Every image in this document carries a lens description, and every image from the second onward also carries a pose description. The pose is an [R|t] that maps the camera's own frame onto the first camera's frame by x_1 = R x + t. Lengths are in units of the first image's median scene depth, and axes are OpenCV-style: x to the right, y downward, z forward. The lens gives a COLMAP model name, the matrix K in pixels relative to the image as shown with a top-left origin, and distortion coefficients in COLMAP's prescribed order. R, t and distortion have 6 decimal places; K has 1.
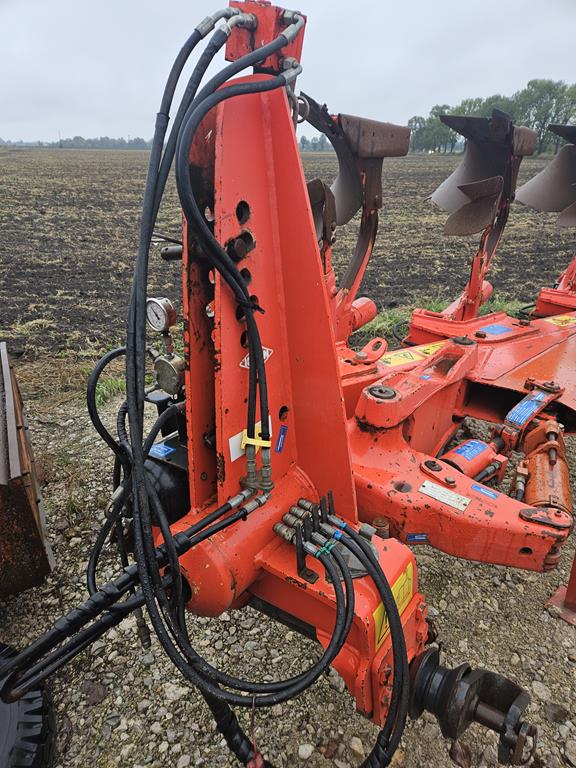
lens RADIAL K [[516.3, 0, 284.4], [0, 516.3, 387.9], [0, 0, 1]] dist [0.072978, -0.070013]
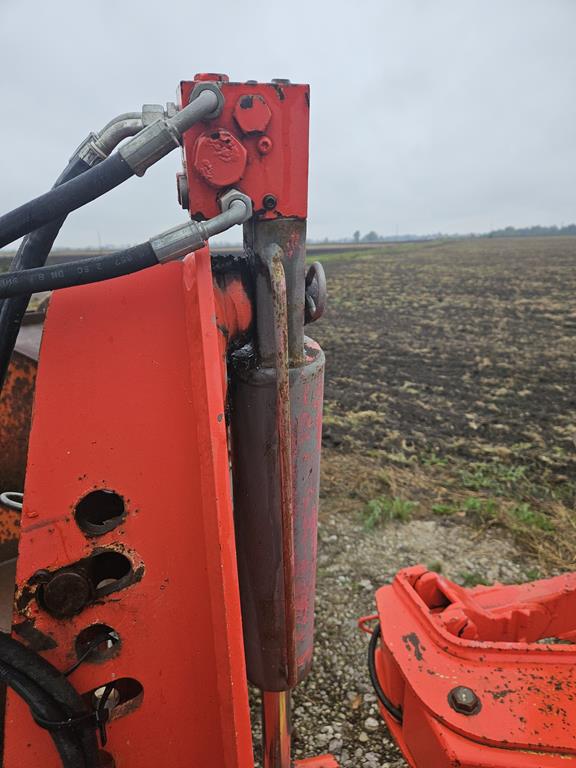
lens RADIAL K [[516.3, 0, 284.4], [0, 516.3, 387.9], [0, 0, 1]] dist [0.072978, -0.070013]
pose [[0.744565, 0.153101, -0.649757, 0.164943], [-0.247592, 0.967256, -0.055805, -0.238290], [0.619937, 0.202425, 0.758091, 0.383657]]
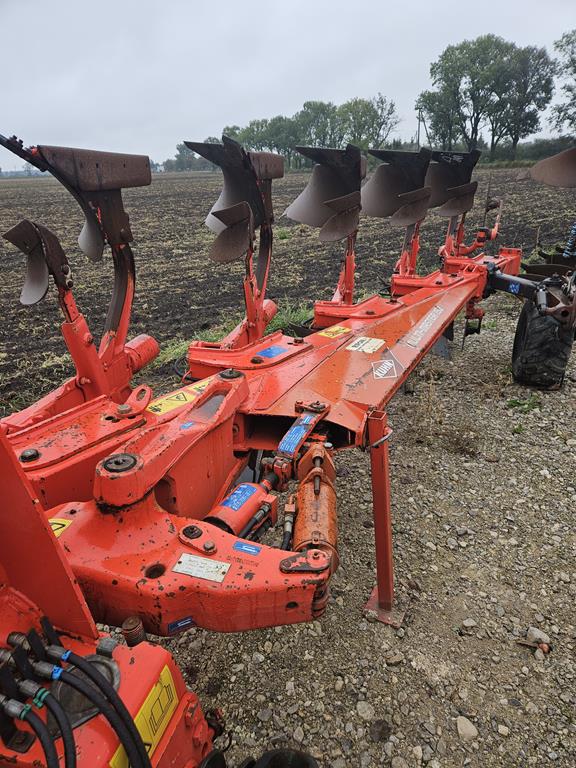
lens RADIAL K [[513.9, 0, 298.4], [0, 513.9, 385.0], [0, 0, 1]] dist [0.075444, -0.065230]
pose [[0.932471, -0.178976, 0.313791, 0.160234], [0.189752, 0.981824, -0.003872, -0.043785], [-0.307395, 0.063153, 0.949484, 0.059156]]
